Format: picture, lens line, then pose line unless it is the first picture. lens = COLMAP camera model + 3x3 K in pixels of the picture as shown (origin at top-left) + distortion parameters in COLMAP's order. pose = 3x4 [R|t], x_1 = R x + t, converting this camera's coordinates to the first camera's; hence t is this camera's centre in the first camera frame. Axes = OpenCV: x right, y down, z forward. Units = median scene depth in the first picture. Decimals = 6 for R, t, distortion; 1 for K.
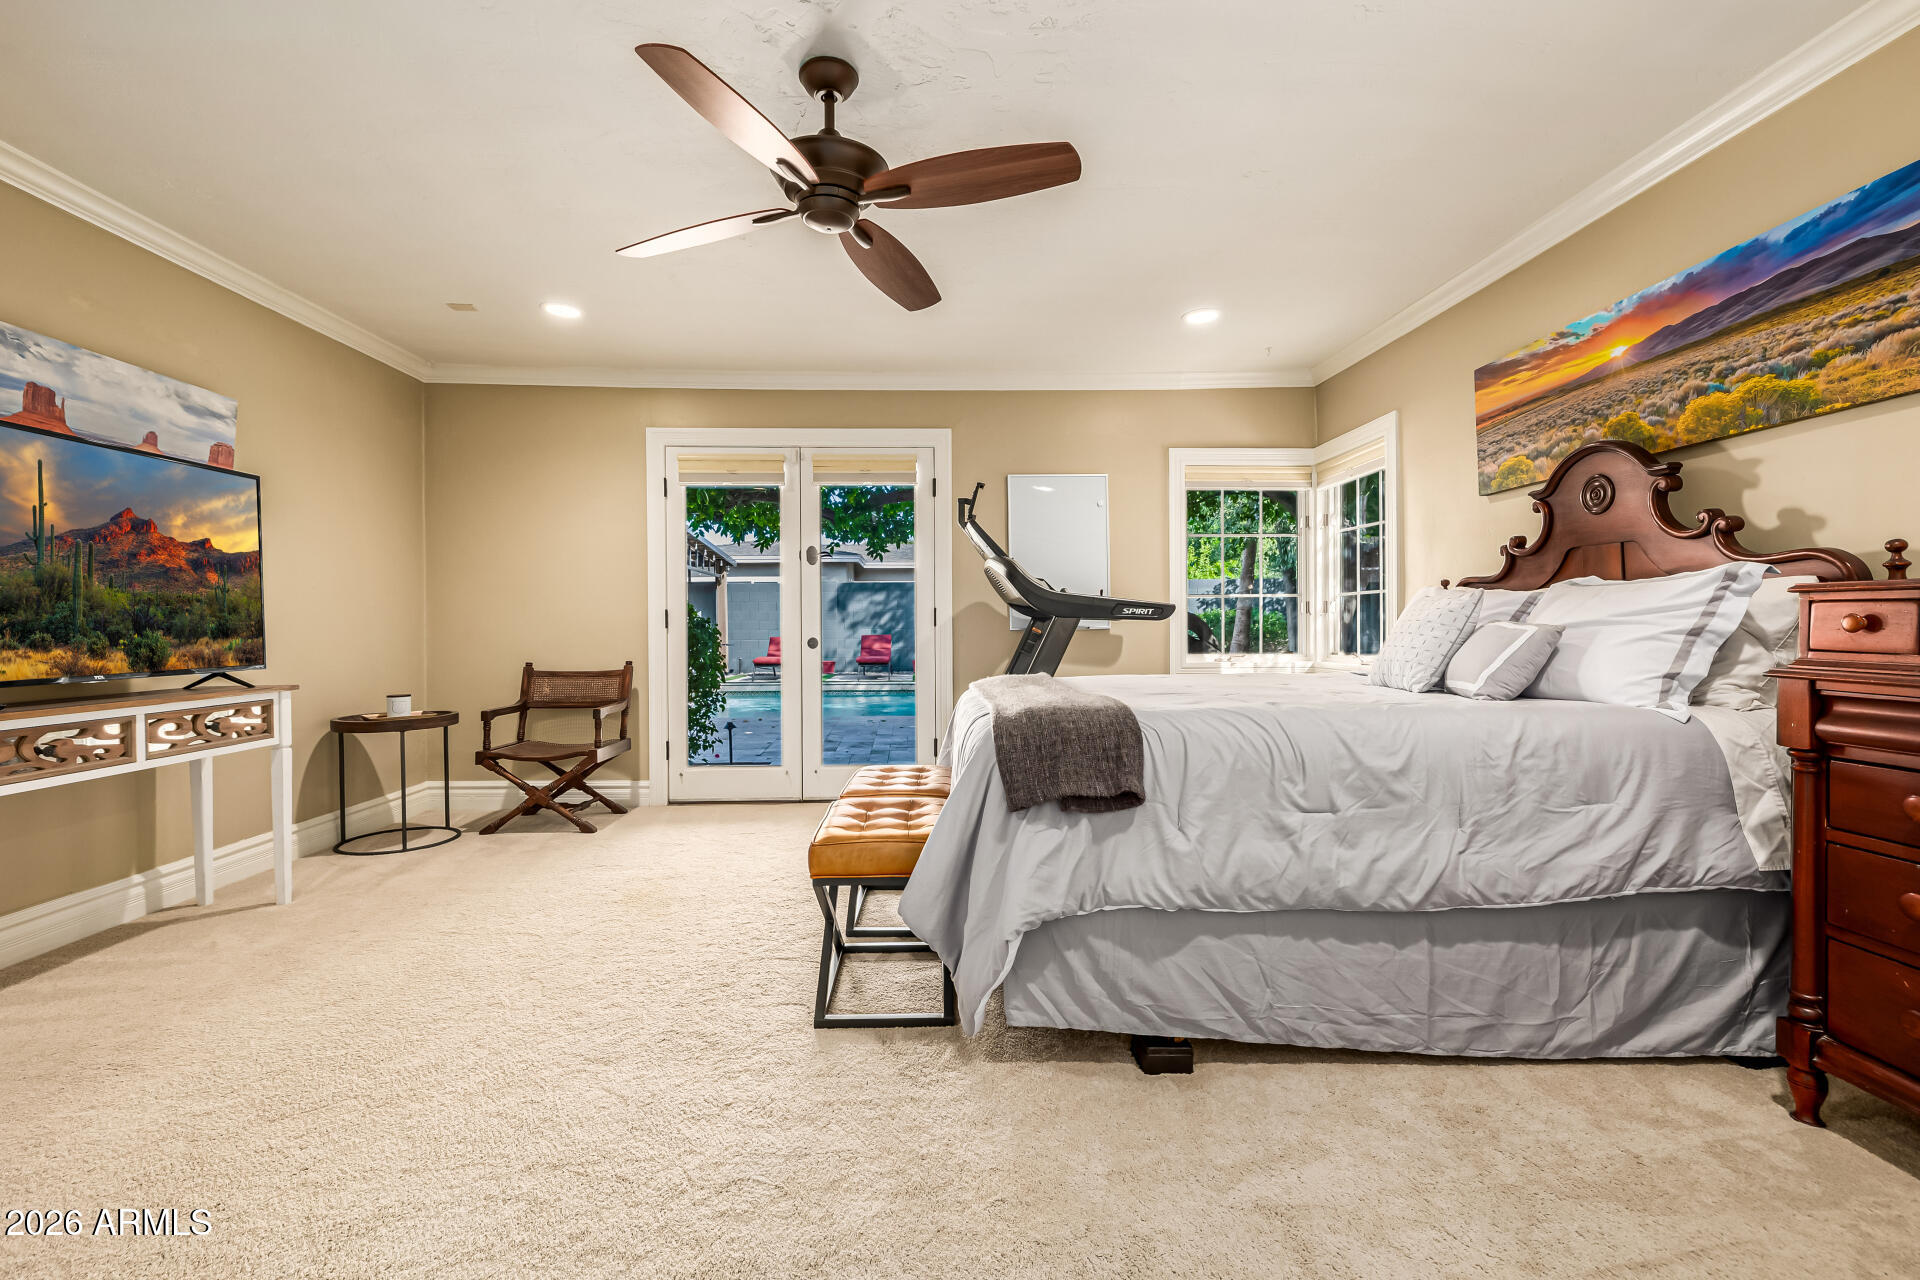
lens RADIAL K [[832.1, 0, 961.5], [0, 832.1, 632.5], [0, 0, 1]] dist [0.000259, 0.000516]
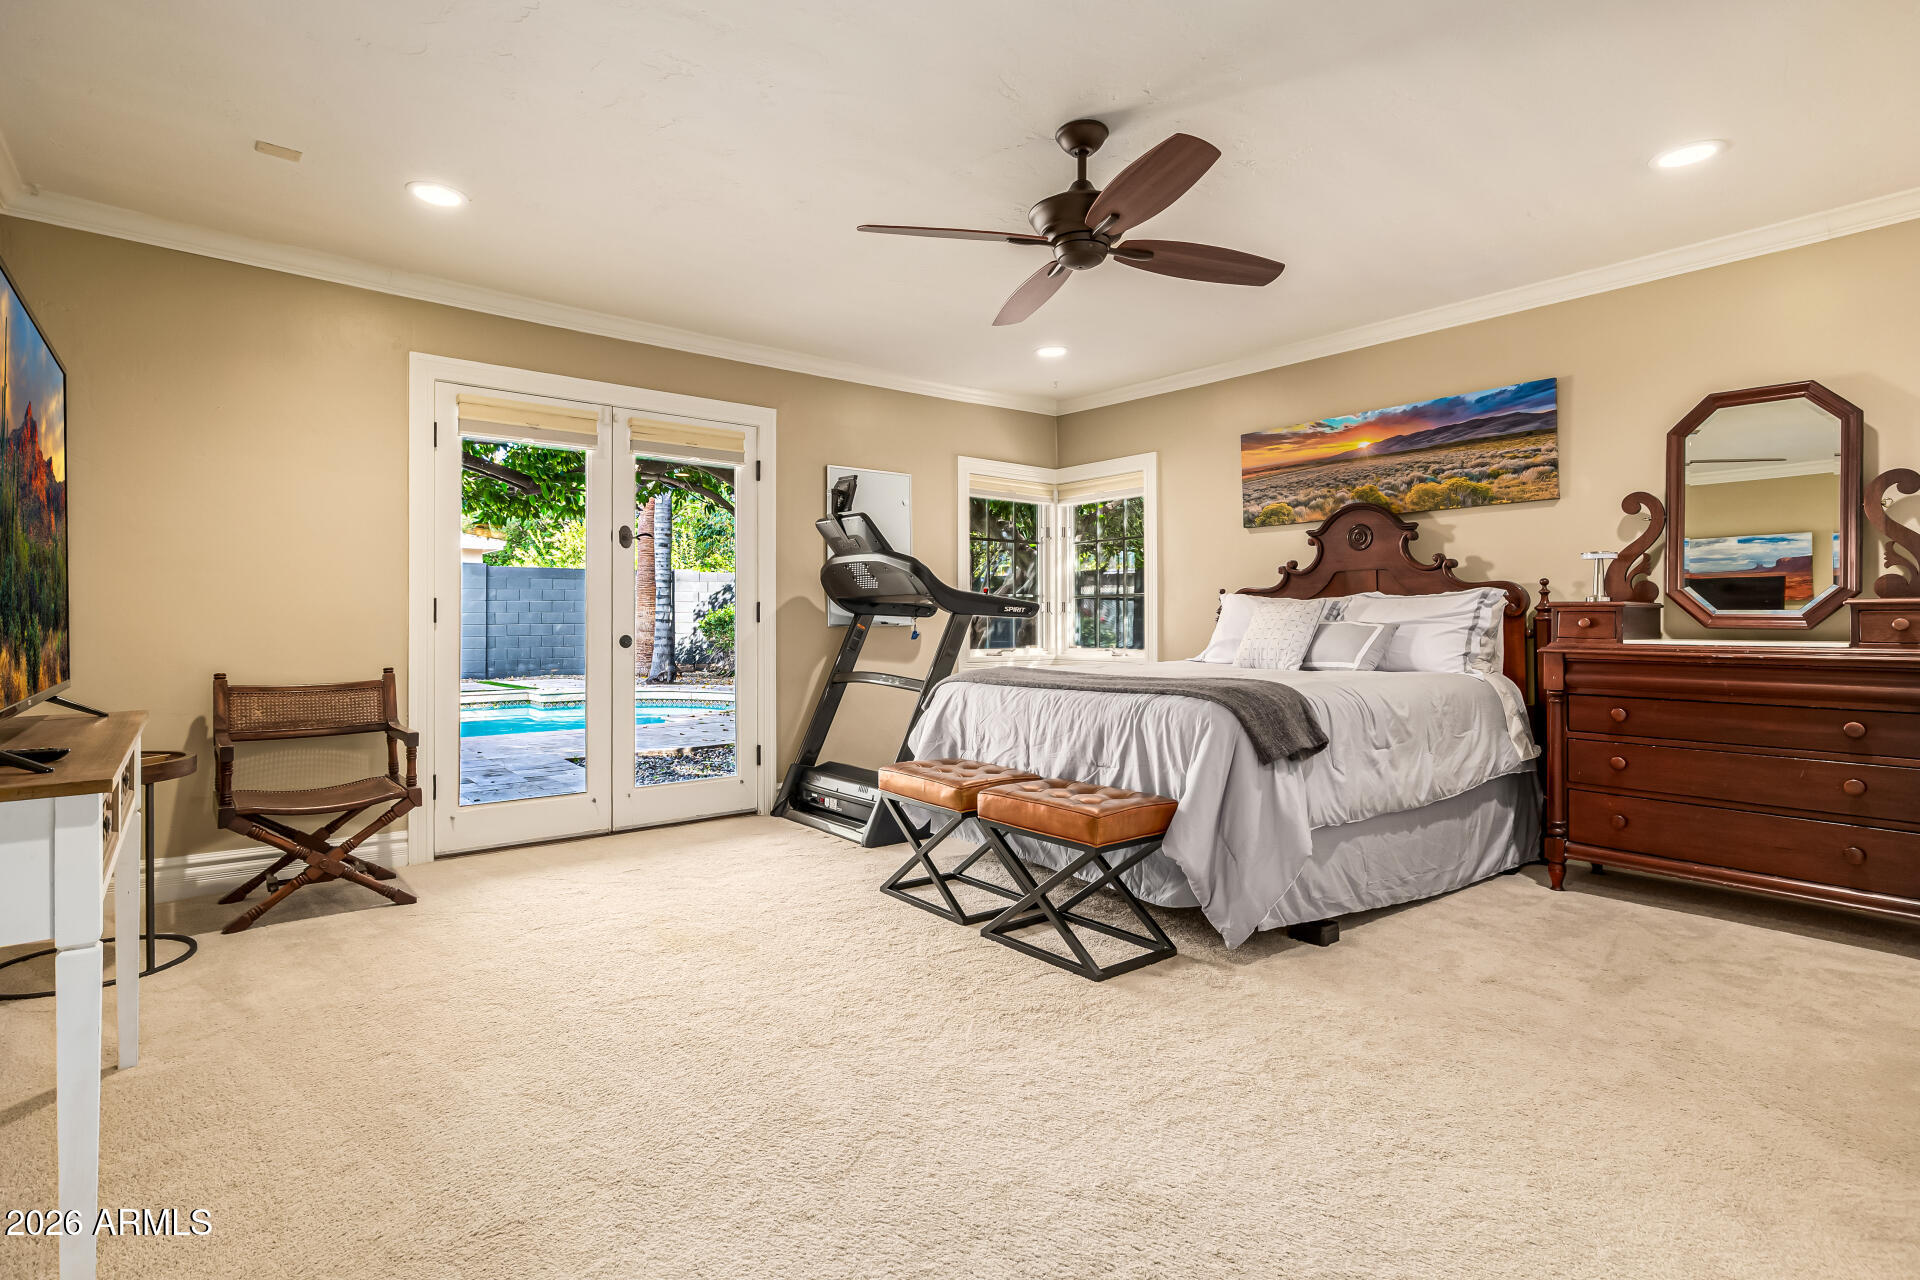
lens RADIAL K [[939.1, 0, 958.7], [0, 939.1, 614.1], [0, 0, 1]] dist [-0.006701, 0.002118]
pose [[0.799321, 0.010297, 0.600816, -0.903766], [0.000332, 0.999845, -0.017577, 0.003528], [-0.600904, 0.014249, 0.799194, 0.083502]]
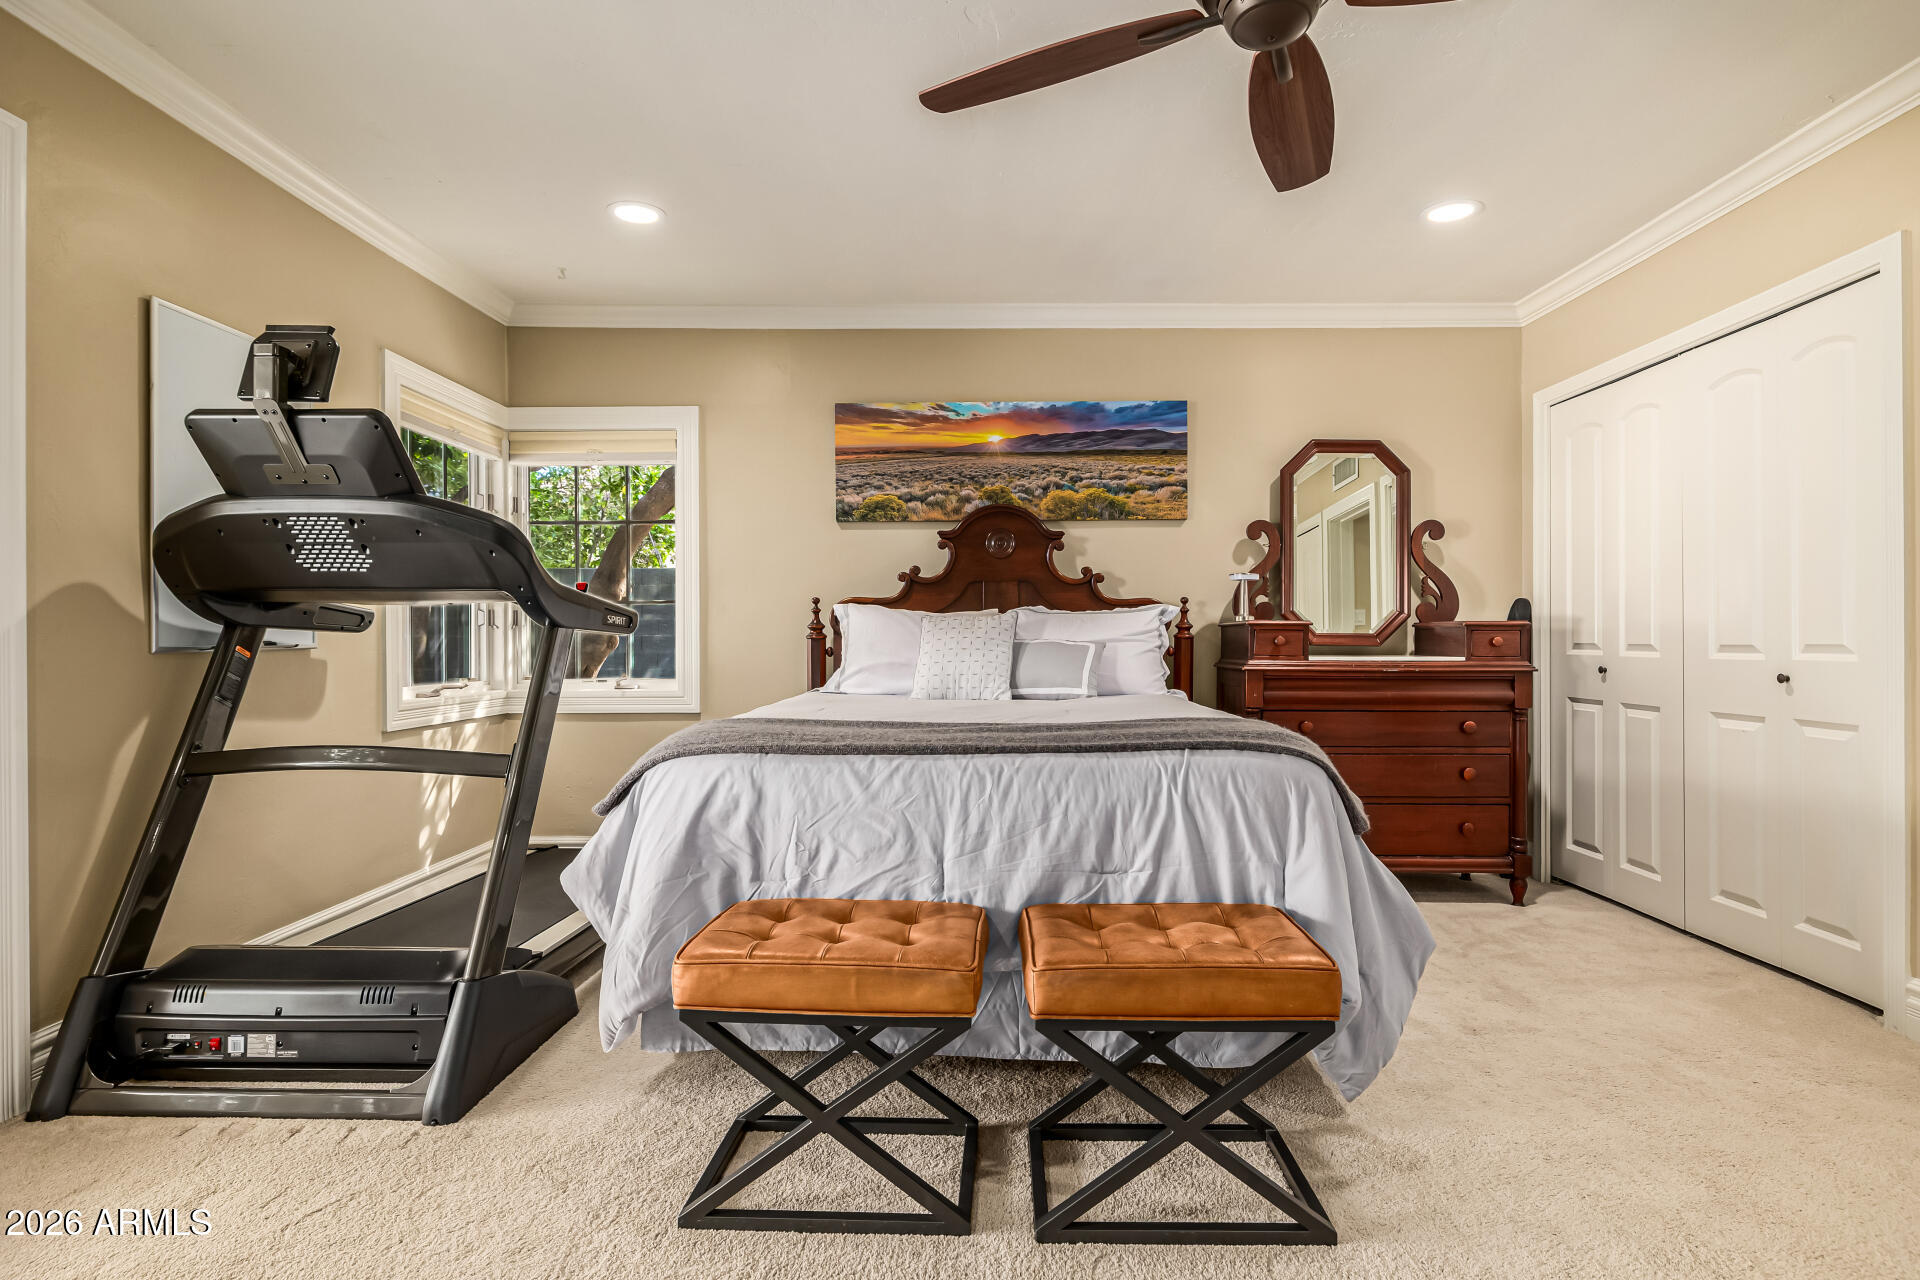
lens RADIAL K [[939.1, 0, 972.3], [0, 939.1, 639.2], [0, 0, 1]] dist [-0.006701, 0.002118]
pose [[0.051493, 0.003998, 0.998665, -0.785972], [0.007820, 0.999960, -0.004407, -0.007604], [-0.998643, 0.008036, 0.051460, 1.041619]]
